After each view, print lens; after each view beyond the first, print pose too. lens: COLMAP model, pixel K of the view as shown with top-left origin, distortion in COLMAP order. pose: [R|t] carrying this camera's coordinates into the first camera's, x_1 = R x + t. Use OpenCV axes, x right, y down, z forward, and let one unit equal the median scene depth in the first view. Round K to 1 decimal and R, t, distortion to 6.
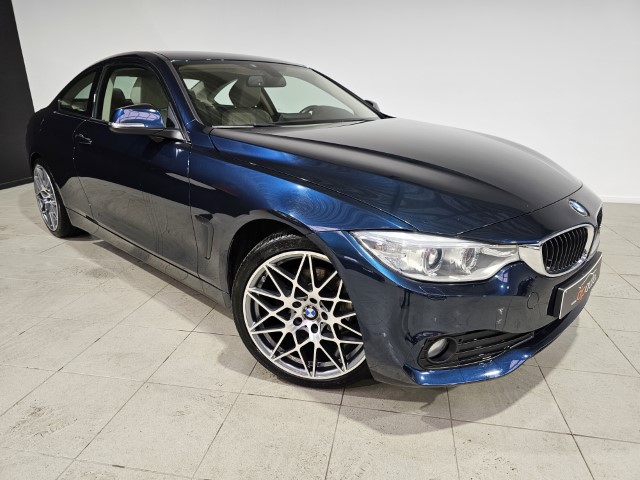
lens RADIAL K [[449.7, 0, 320.8], [0, 449.7, 237.2], [0, 0, 1]] dist [0.067755, -0.027037]
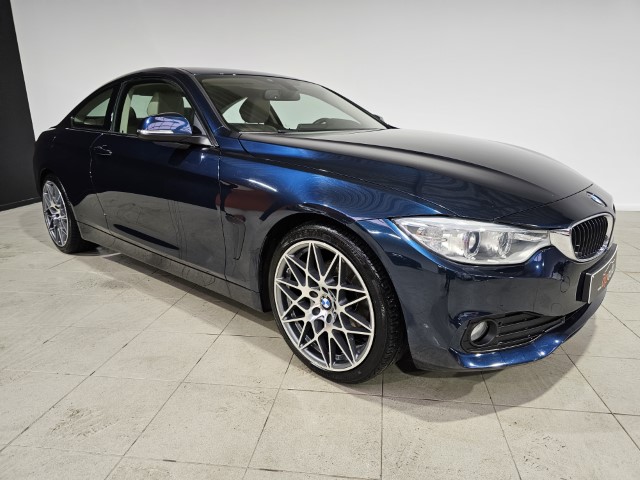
lens RADIAL K [[449.7, 0, 325.0], [0, 449.7, 226.1], [0, 0, 1]] dist [0.067755, -0.027037]
pose [[0.998696, -0.020640, 0.046696, -0.118759], [0.024400, 0.996379, -0.081444, 0.070914], [-0.044846, 0.082477, 0.995583, -0.028397]]
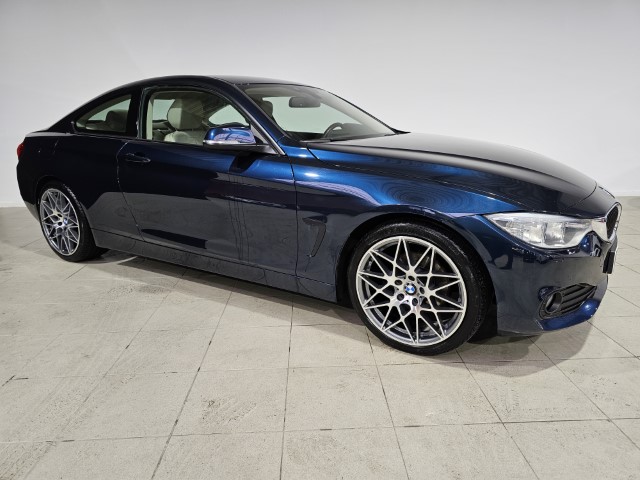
lens RADIAL K [[449.7, 0, 318.2], [0, 449.7, 231.8], [0, 0, 1]] dist [0.067755, -0.027037]
pose [[0.970132, -0.067617, 0.232965, -0.577282], [0.080622, 0.995648, -0.046750, 0.046427], [-0.228790, 0.064136, 0.971361, -0.112058]]
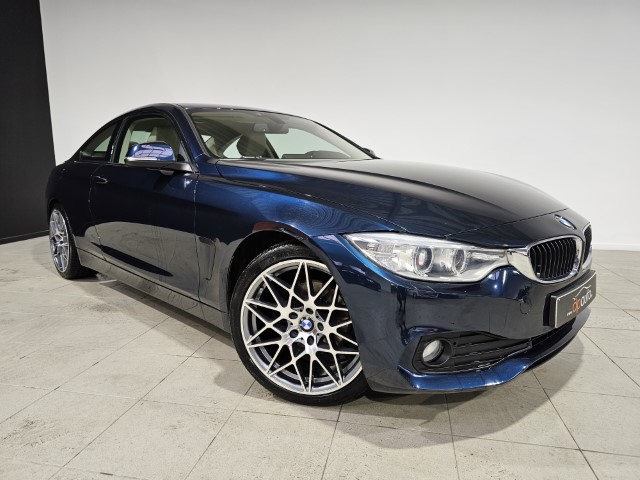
lens RADIAL K [[449.7, 0, 313.6], [0, 449.7, 223.3], [0, 0, 1]] dist [0.067755, -0.027037]
pose [[0.999612, -0.003537, -0.027613, 0.021213], [-0.001610, 0.982891, -0.184182, 0.130282], [0.027792, 0.184155, 0.982504, -0.033892]]
